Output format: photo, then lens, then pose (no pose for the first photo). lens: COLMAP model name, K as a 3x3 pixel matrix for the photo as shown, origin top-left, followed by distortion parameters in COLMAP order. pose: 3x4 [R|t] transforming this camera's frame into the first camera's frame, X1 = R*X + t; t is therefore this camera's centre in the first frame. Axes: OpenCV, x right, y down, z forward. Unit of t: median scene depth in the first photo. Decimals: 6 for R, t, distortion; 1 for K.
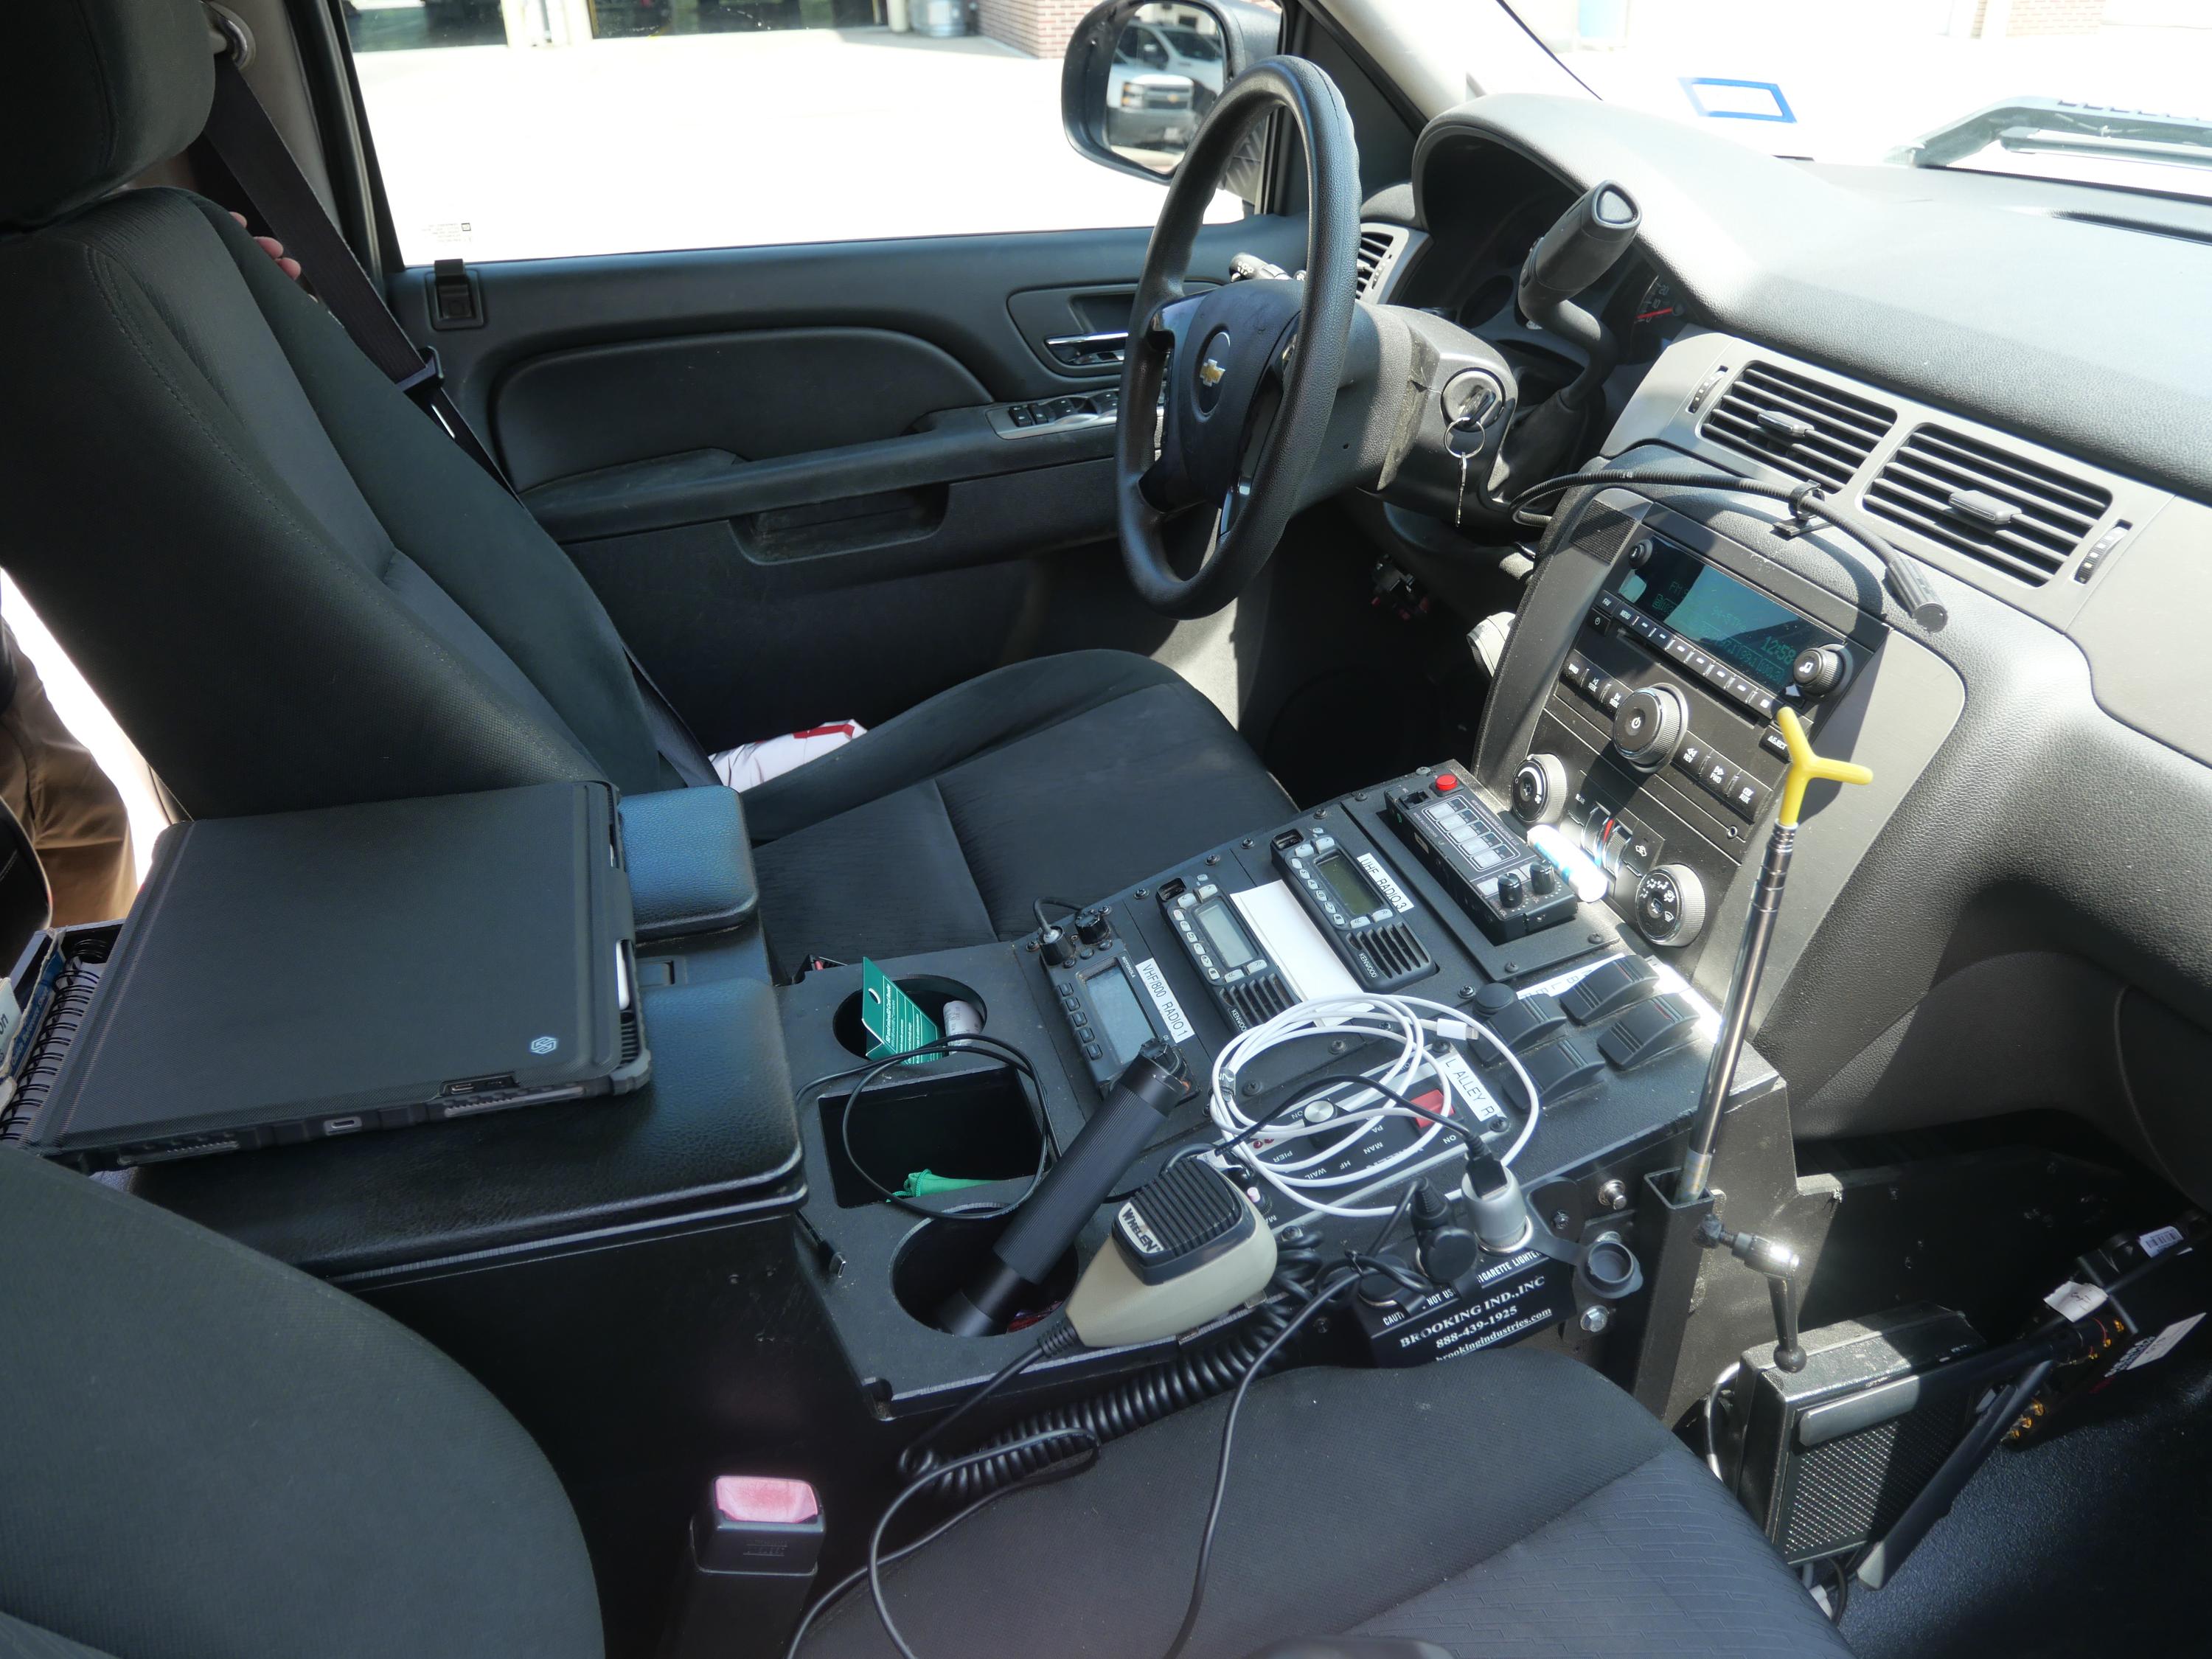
lens RADIAL K [[1660.9, 0, 1106.0], [0, 1660.9, 829.5], [0, 0, 1]] dist [-0.045061, 0.012551]
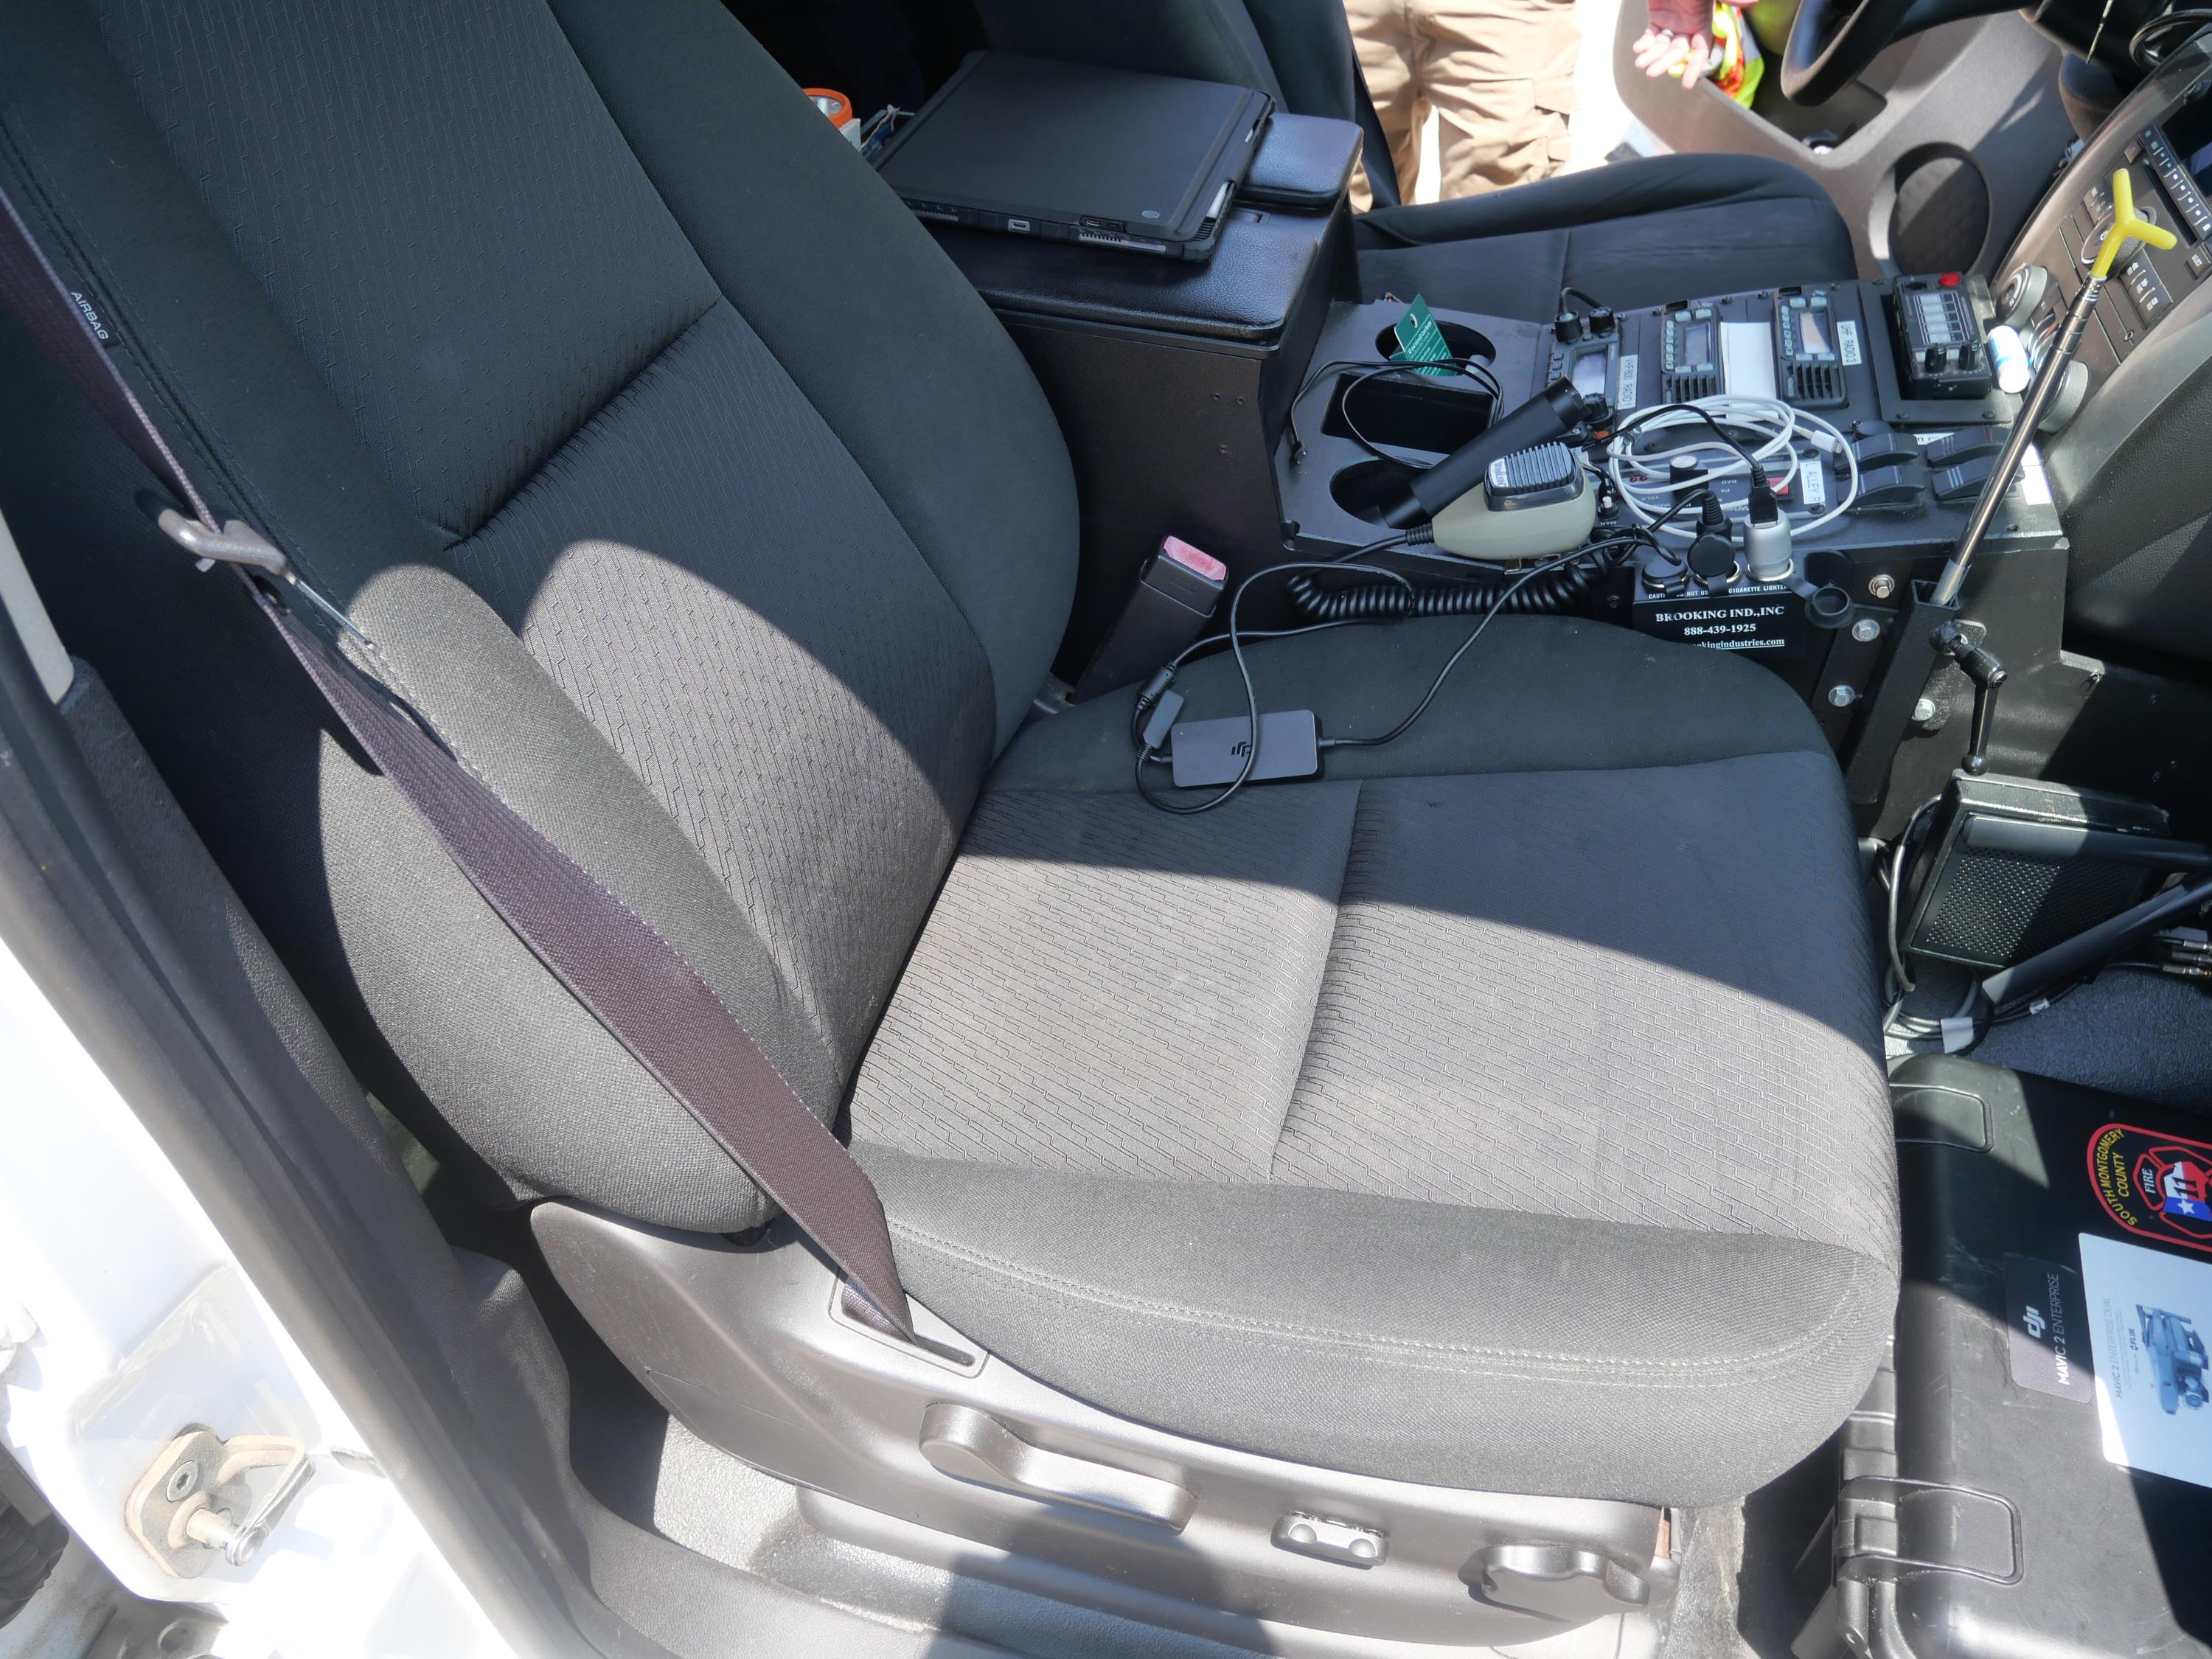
lens RADIAL K [[1660.9, 0, 1106.0], [0, 1660.9, 829.5], [0, 0, 1]] dist [-0.045061, 0.012551]
pose [[0.862649, 0.372482, -0.342189, 0.291522], [-0.278432, 0.914500, 0.293538, 0.185735], [0.422270, -0.157944, 0.892604, -0.367898]]
